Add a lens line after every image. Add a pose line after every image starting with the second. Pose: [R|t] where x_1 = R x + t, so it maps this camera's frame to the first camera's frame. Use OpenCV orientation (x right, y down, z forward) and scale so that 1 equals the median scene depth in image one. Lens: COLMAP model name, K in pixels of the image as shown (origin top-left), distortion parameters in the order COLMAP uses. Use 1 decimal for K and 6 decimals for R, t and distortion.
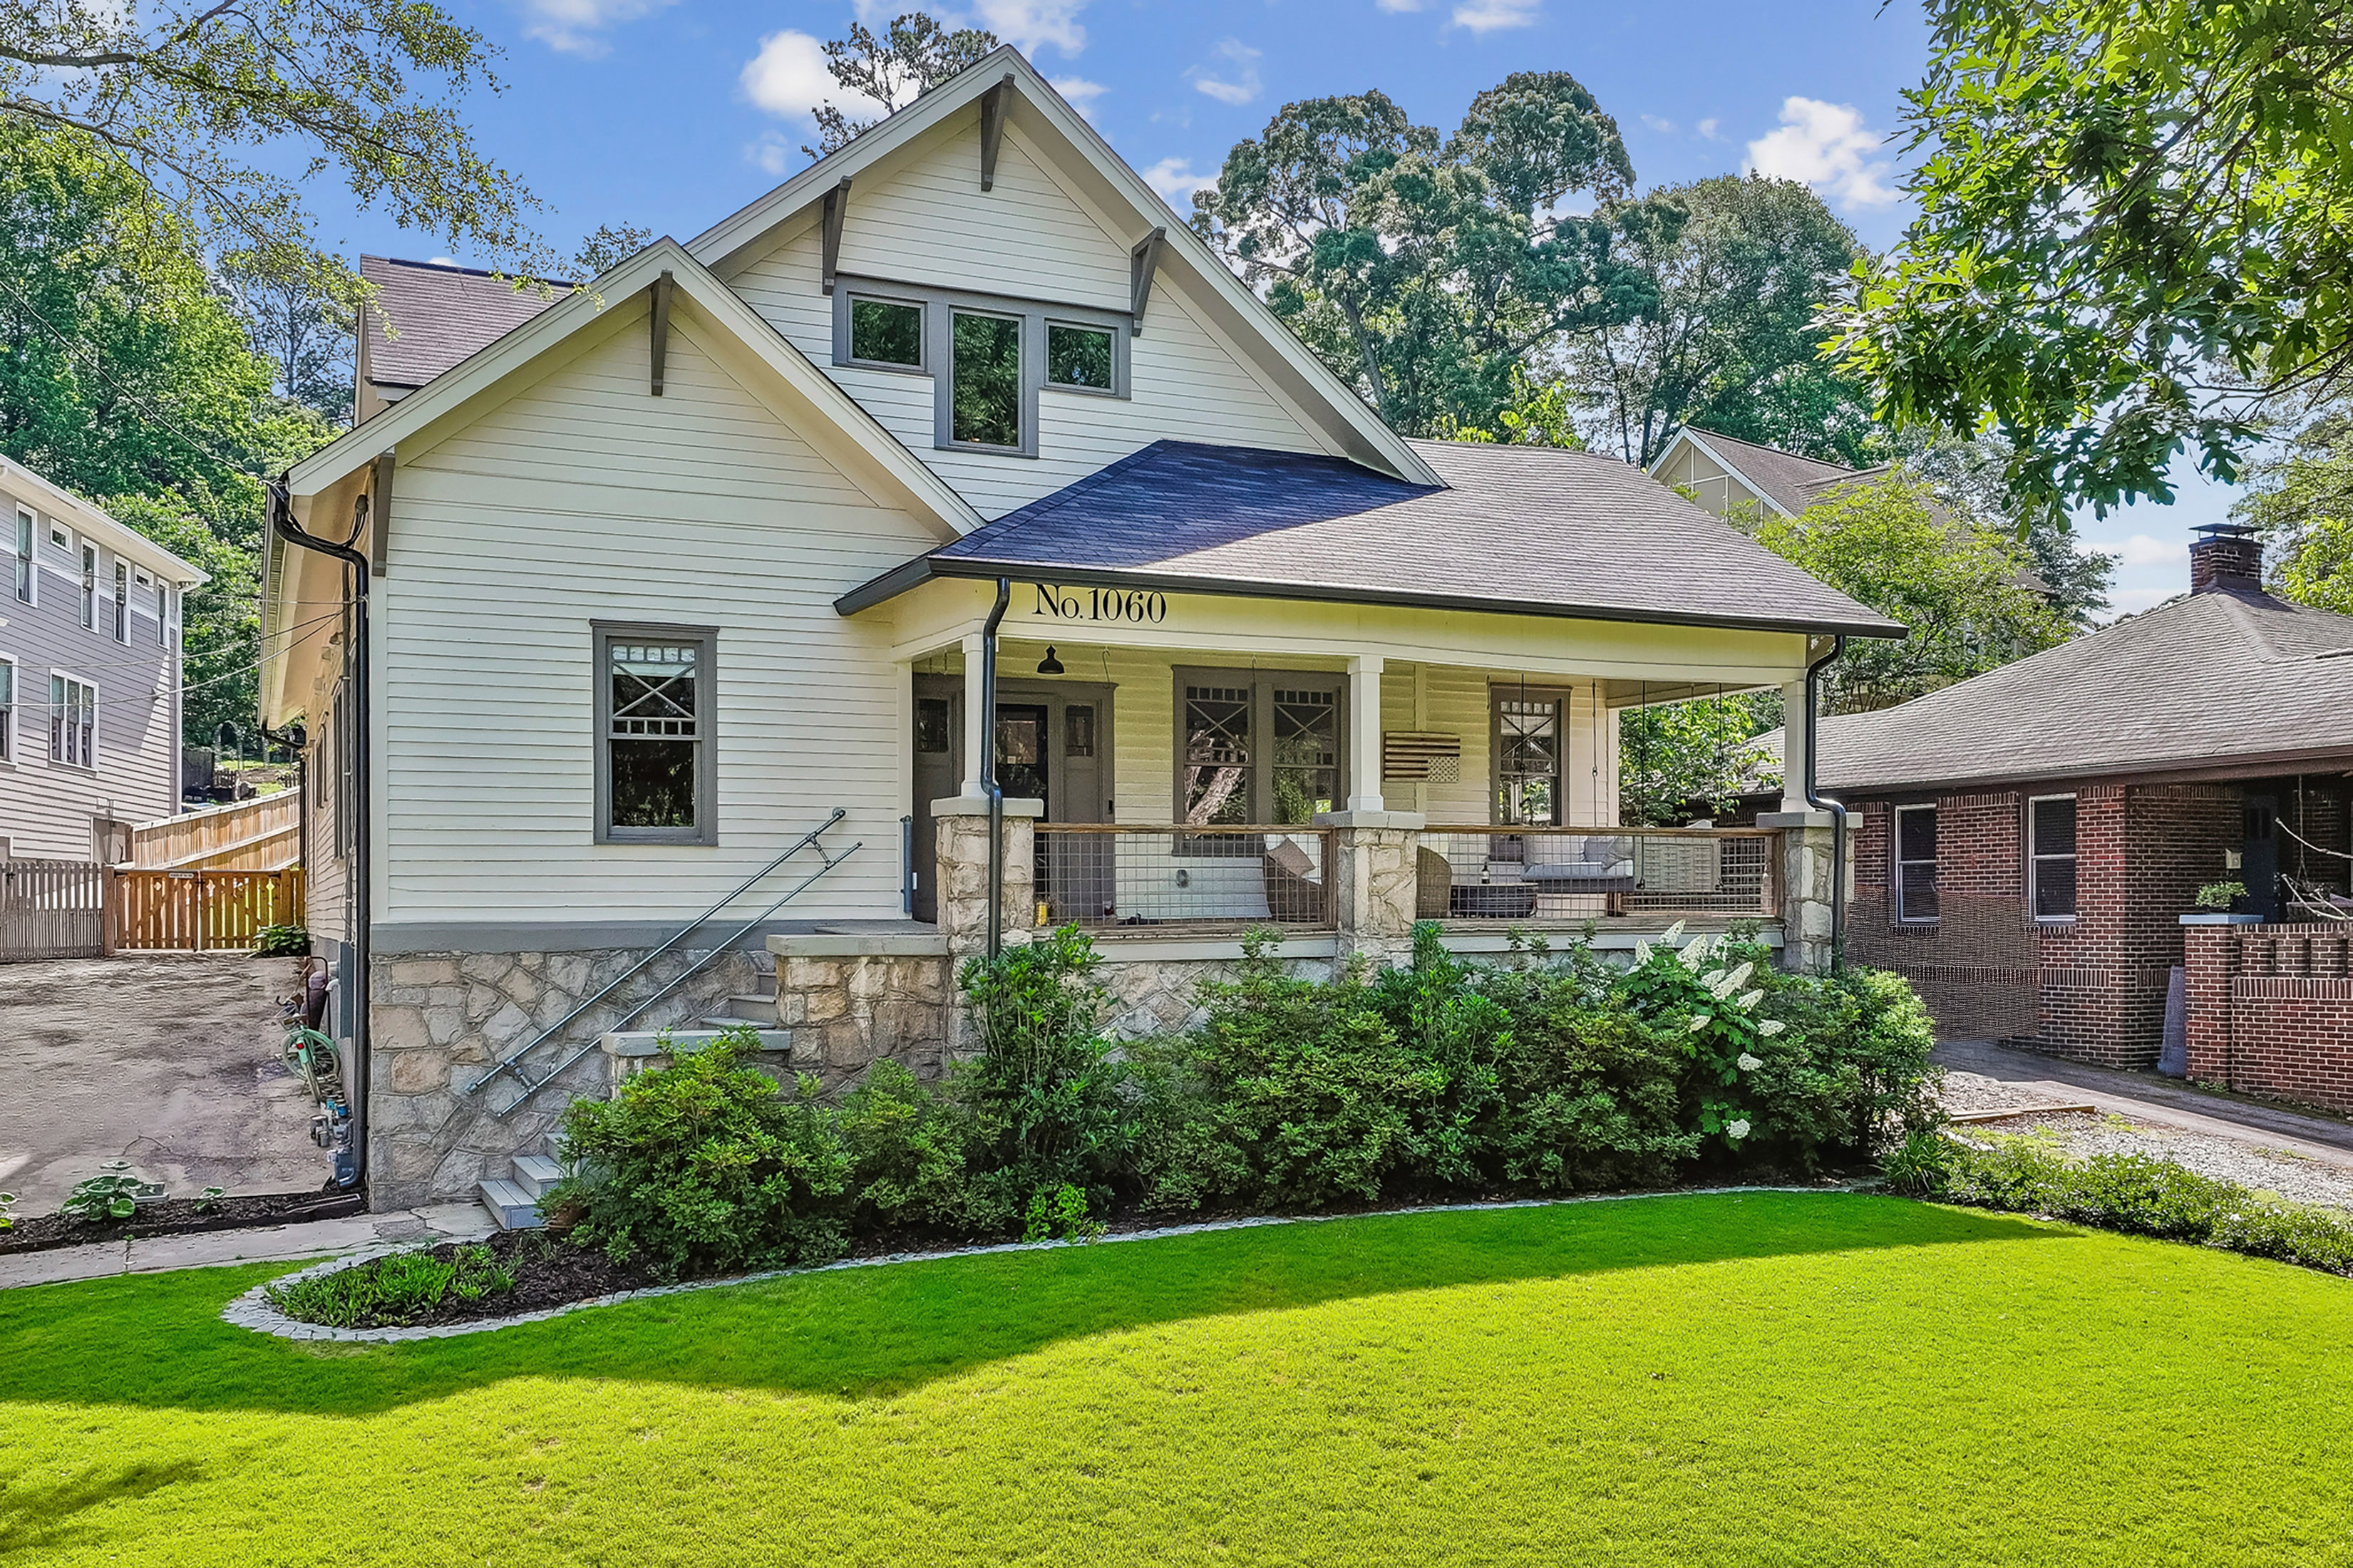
lens RADIAL K [[1948.6, 0, 1190.0], [0, 1948.6, 782.7], [0, 0, 1]] dist [-0.000479, -0.006291]
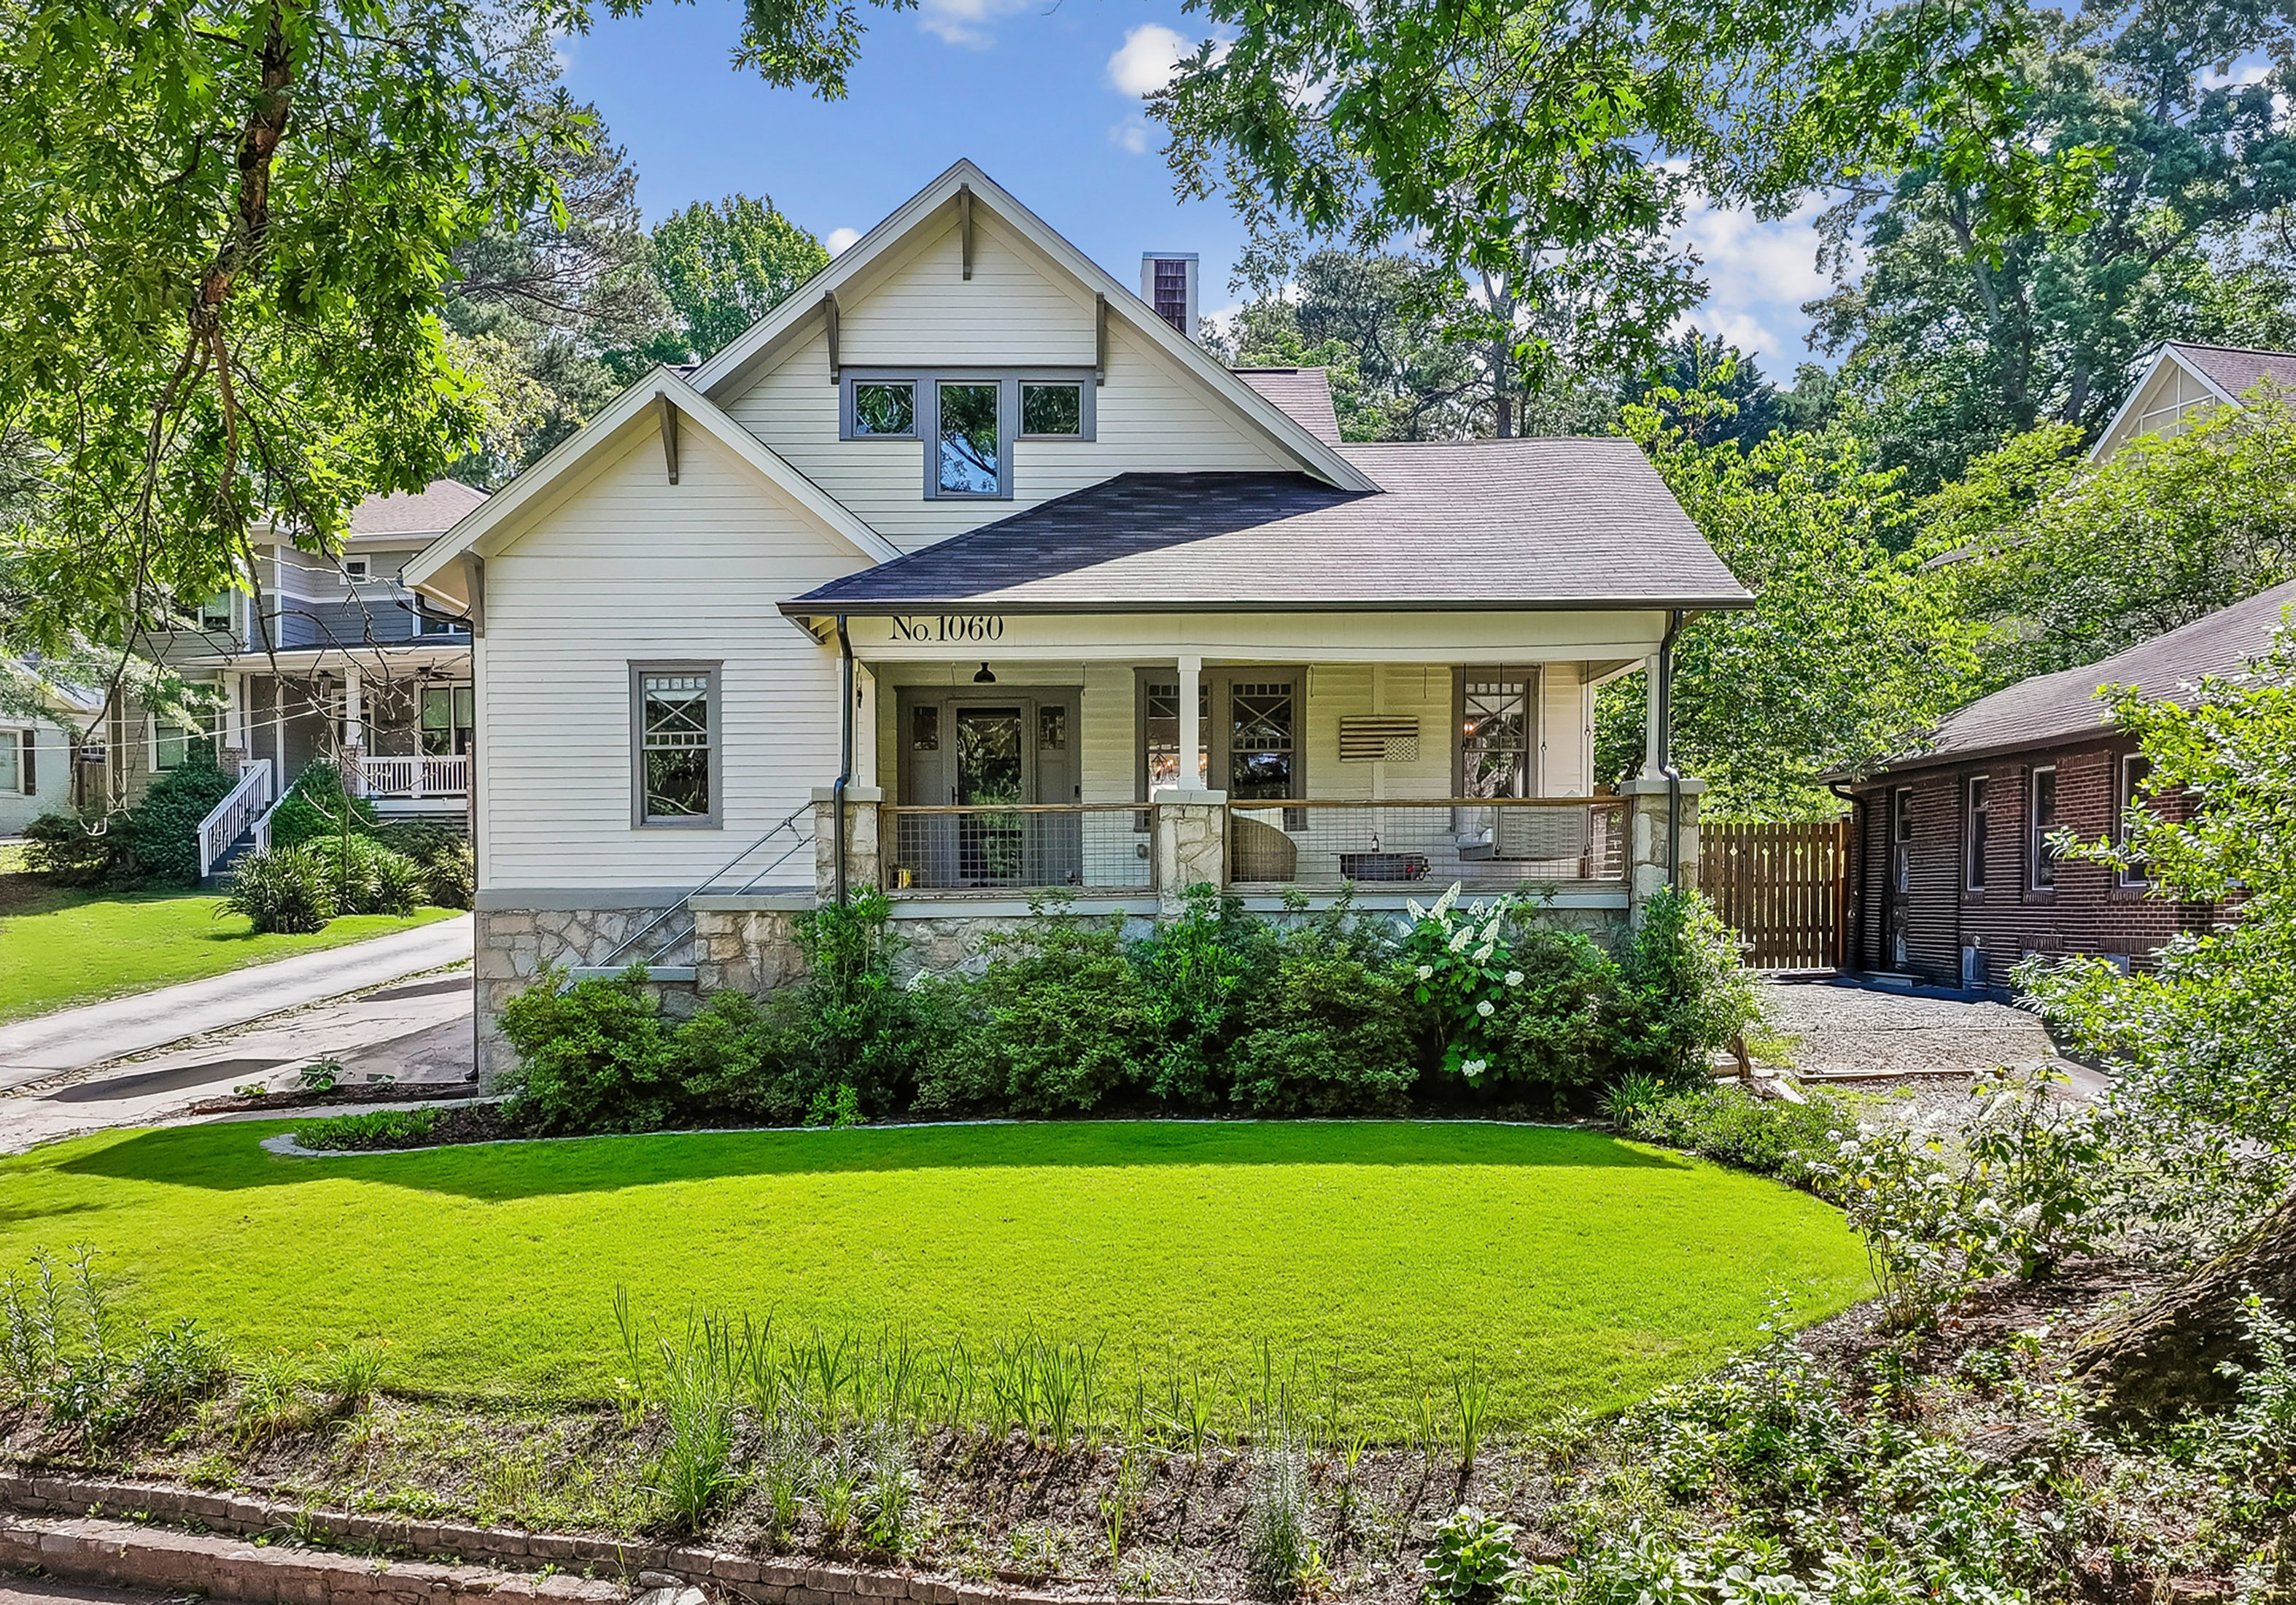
lens RADIAL K [[2049.5, 0, 1147.3], [0, 2049.5, 806.7], [0, 0, 1]] dist [0.006868, 0.010294]
pose [[0.916265, -0.021804, -0.399980, 0.558363], [0.028955, 0.999511, 0.011842, 0.009463], [0.399526, -0.022432, 0.916448, -0.134489]]
